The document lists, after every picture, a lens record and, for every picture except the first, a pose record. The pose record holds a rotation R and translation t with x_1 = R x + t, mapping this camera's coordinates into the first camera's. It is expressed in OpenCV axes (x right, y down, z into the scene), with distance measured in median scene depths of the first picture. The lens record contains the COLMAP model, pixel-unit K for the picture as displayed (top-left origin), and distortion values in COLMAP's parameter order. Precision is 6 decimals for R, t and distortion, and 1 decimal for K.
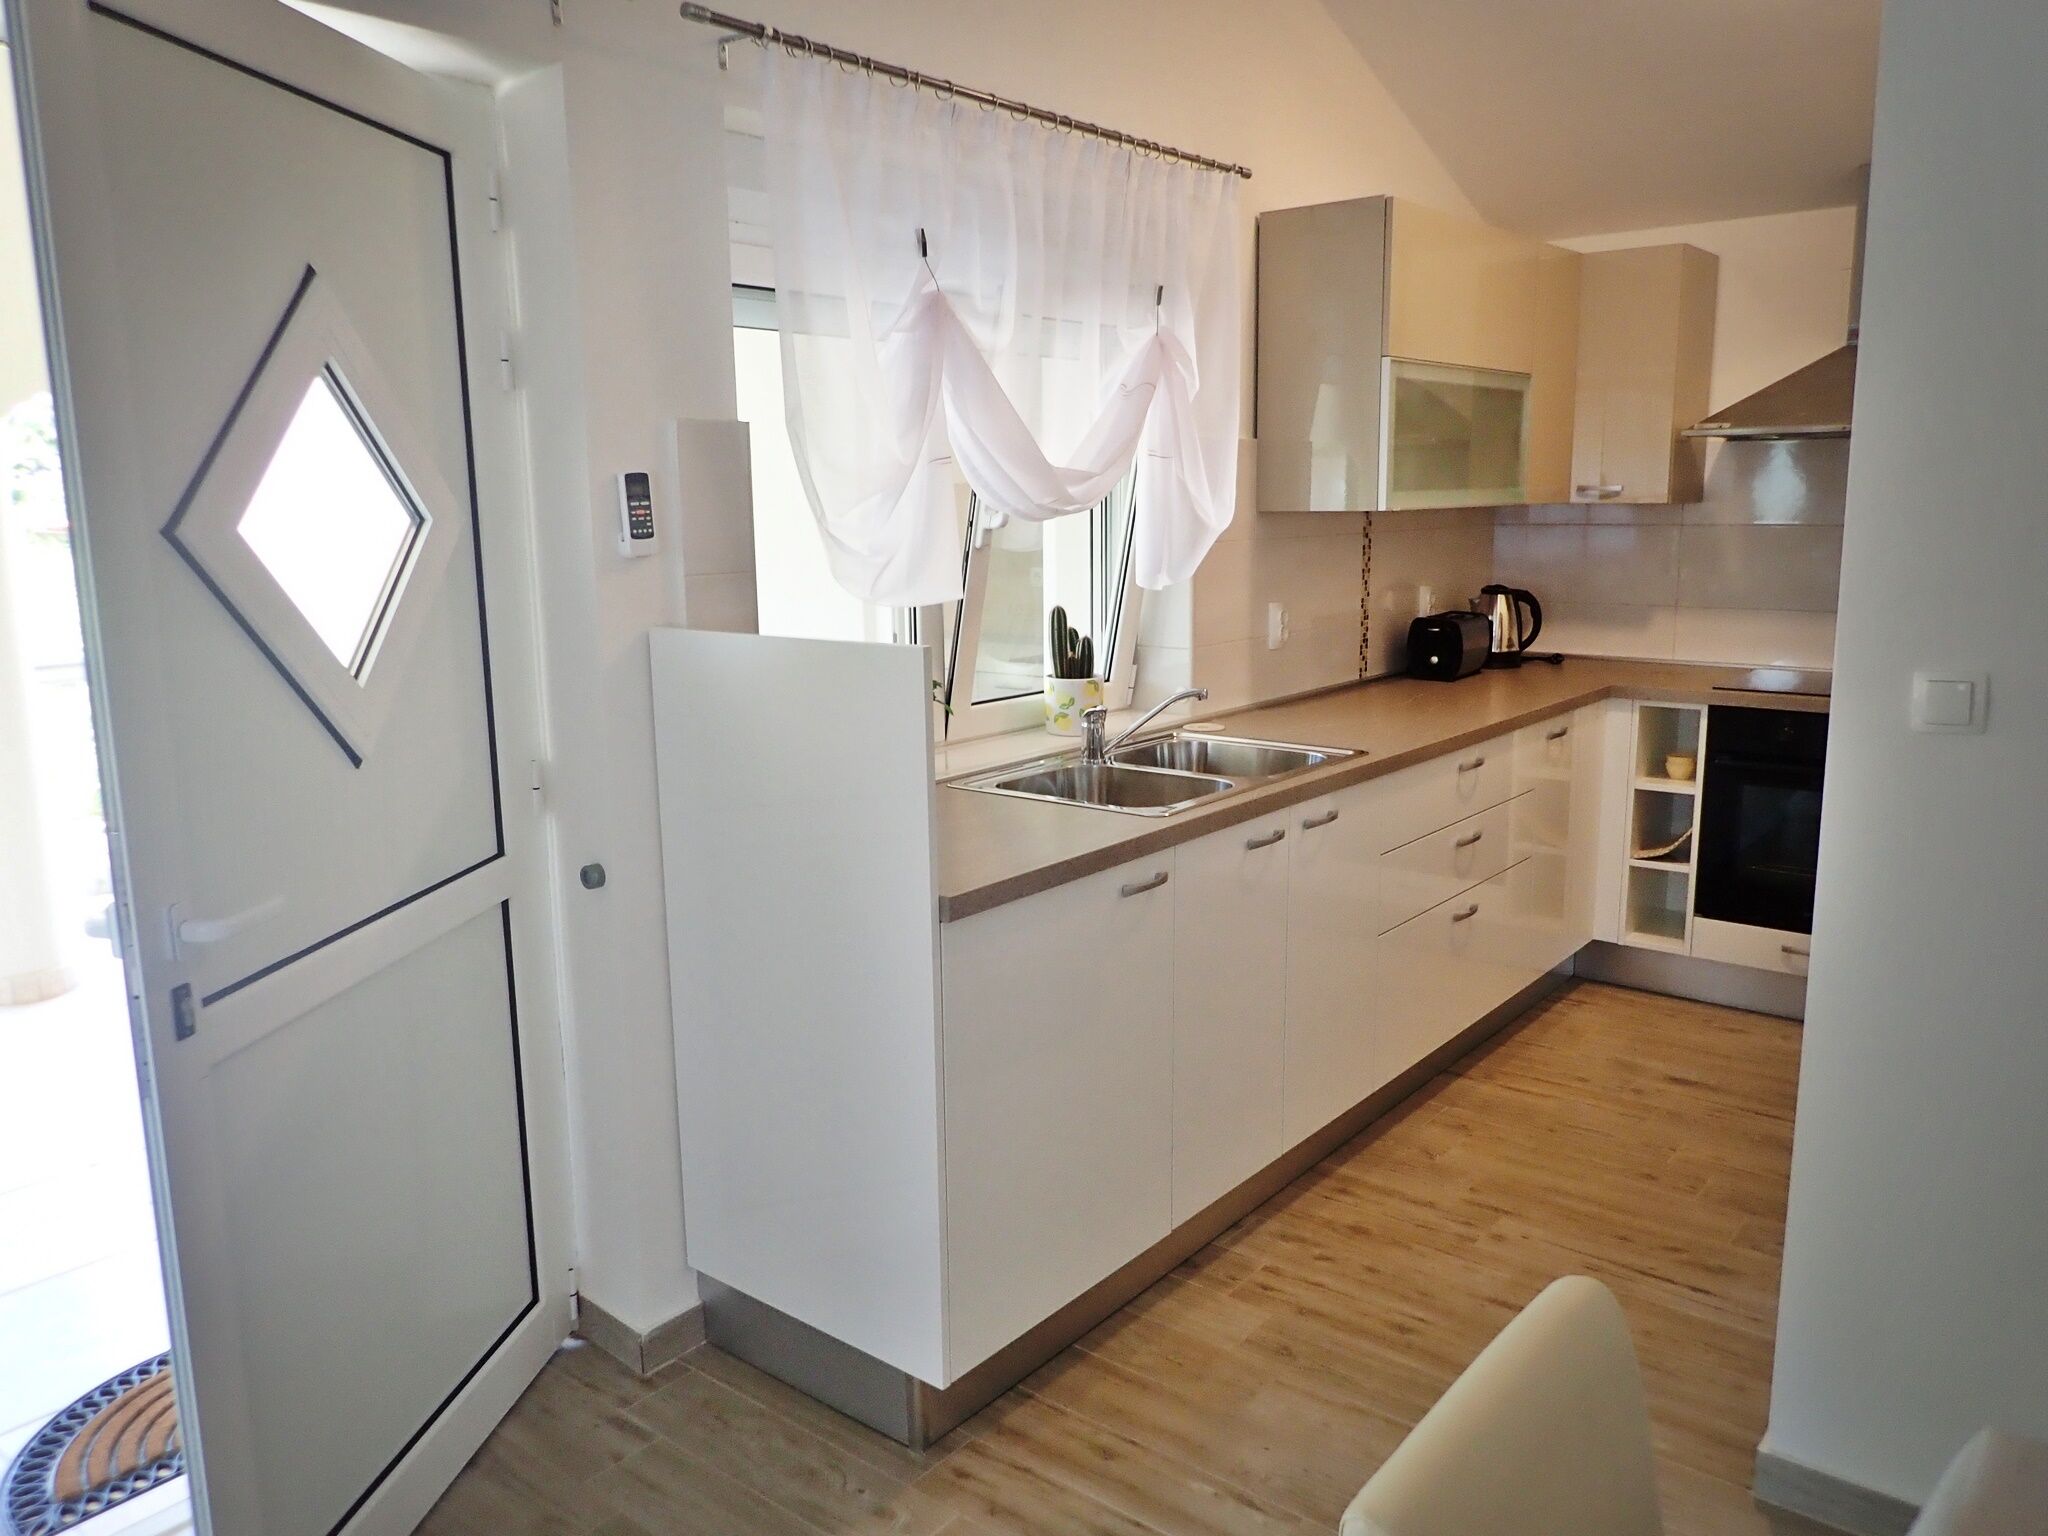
lens RADIAL K [[1496.2, 0, 1024.0], [0, 1496.2, 768.0], [0, 0, 1]] dist [-0.003788, -0.004569]
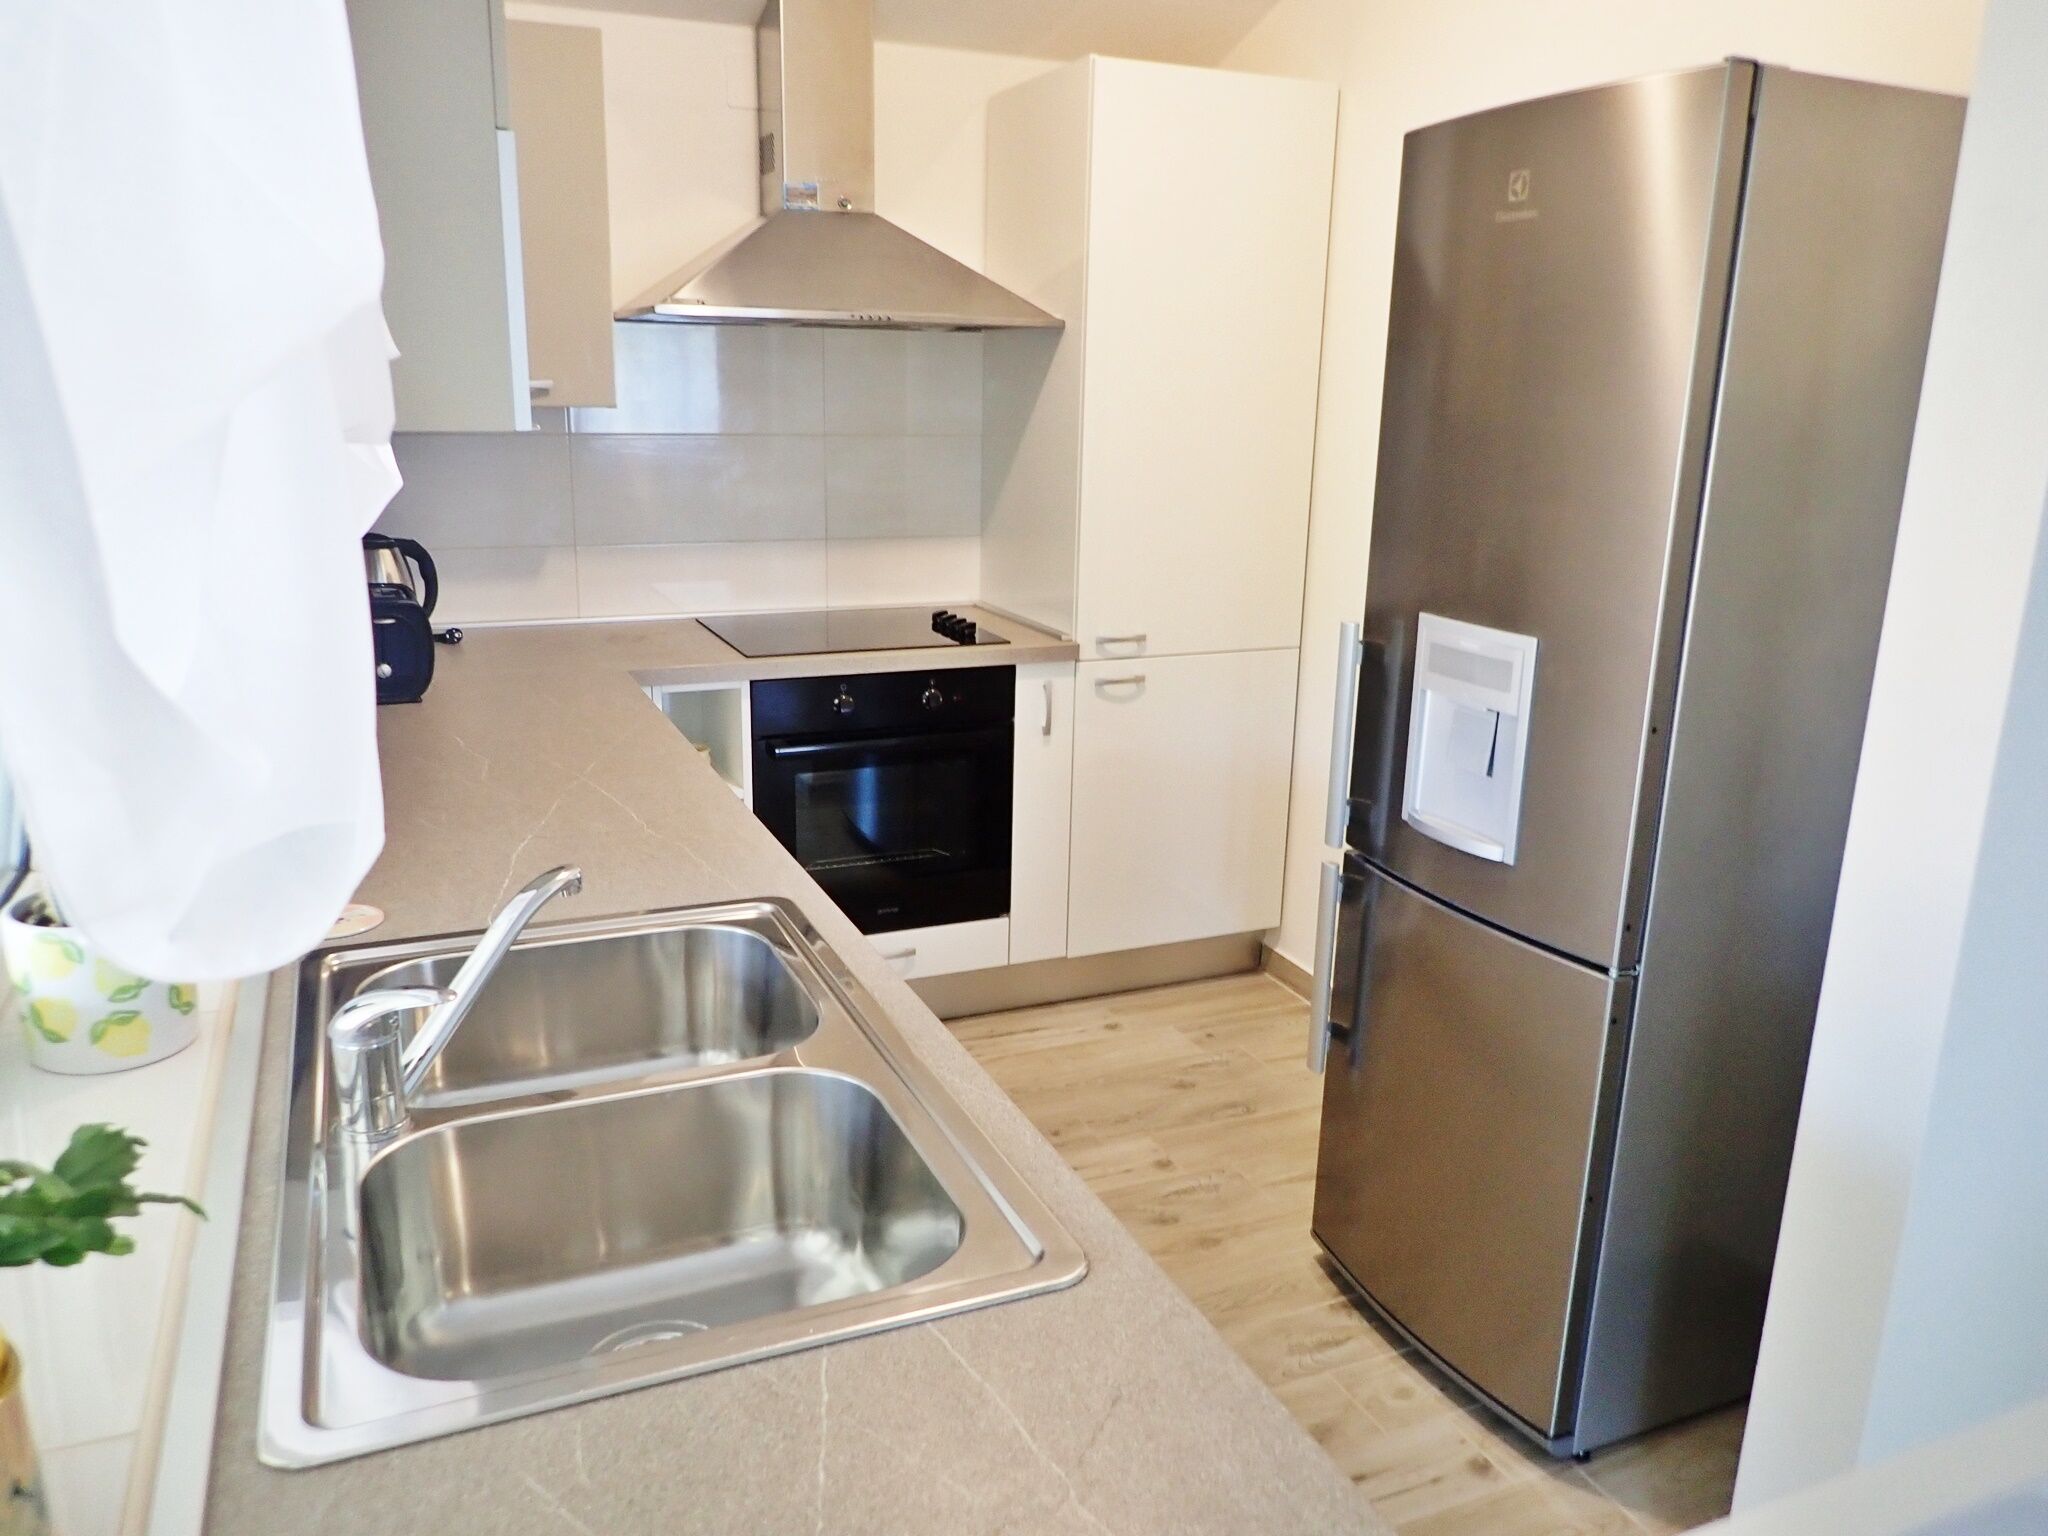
lens RADIAL K [[1509.6, 0, 999.5], [0, 1509.6, 764.4], [0, 0, 1]] dist [-0.001714, -0.004878]
pose [[0.465448, -0.204705, 0.861077, -0.147625], [0.132228, 0.978050, 0.161039, -0.104211], [-0.875142, 0.038904, 0.482299, 0.508900]]
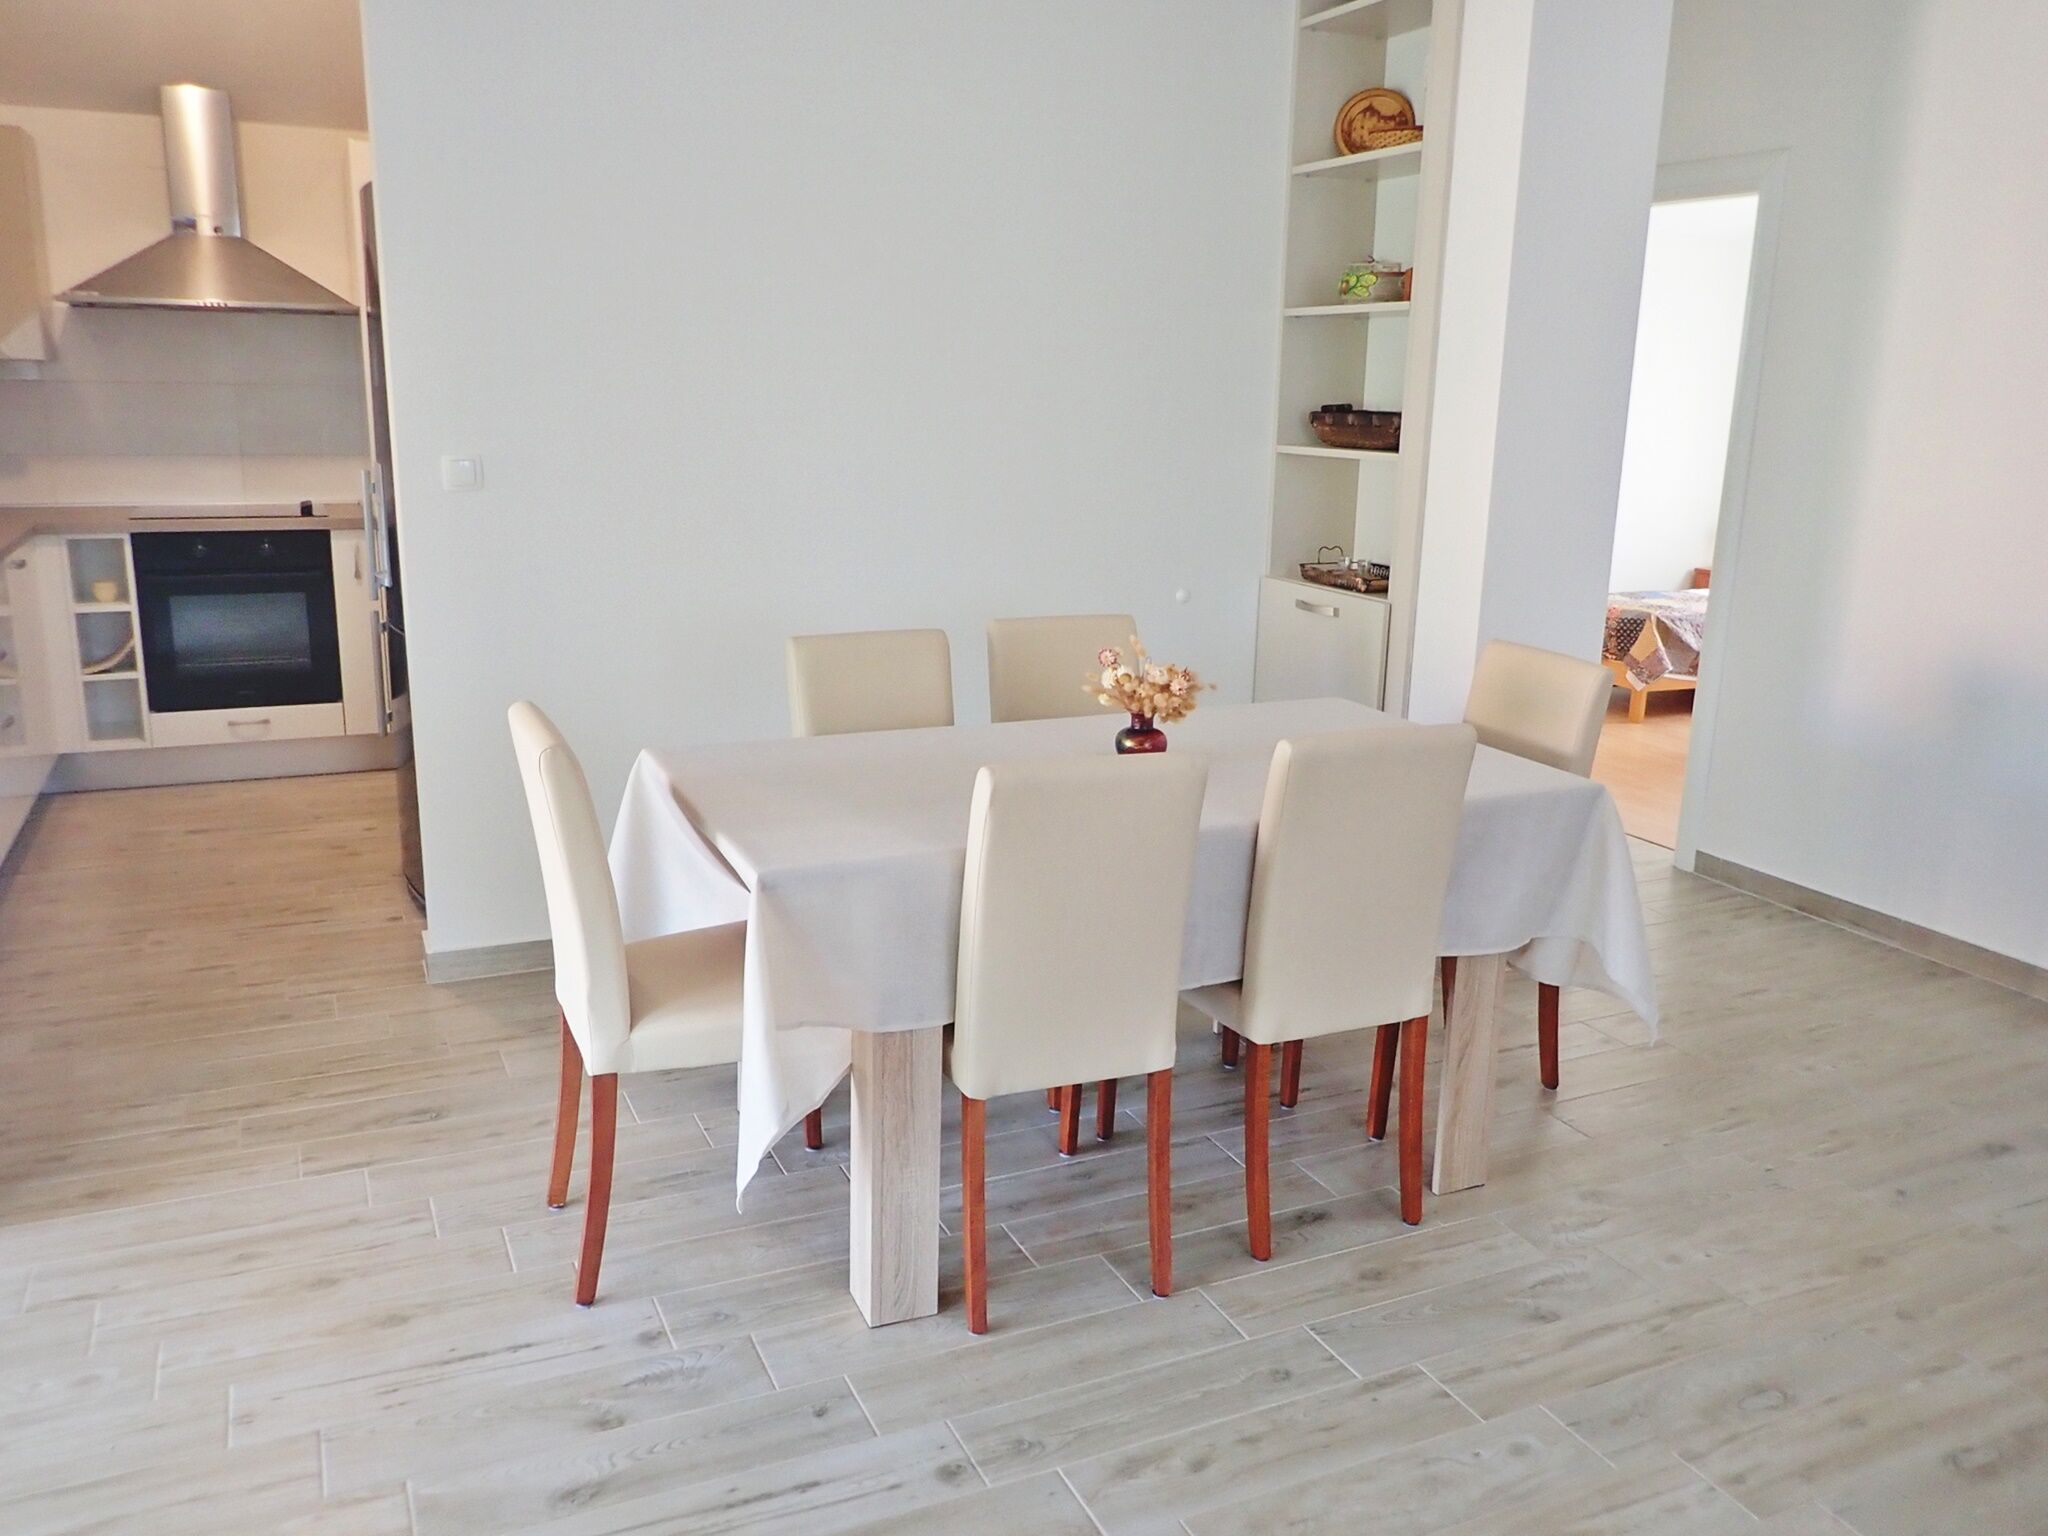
lens RADIAL K [[1582.6, 0, 1024.0], [0, 1582.6, 768.0], [0, 0, 1]] dist [-0.004027, 0.000353]
pose [[0.432784, -0.188742, 0.881518, -0.370091], [0.134412, 0.980417, 0.143928, 0.054207], [-0.891421, 0.056197, 0.449678, -0.186522]]
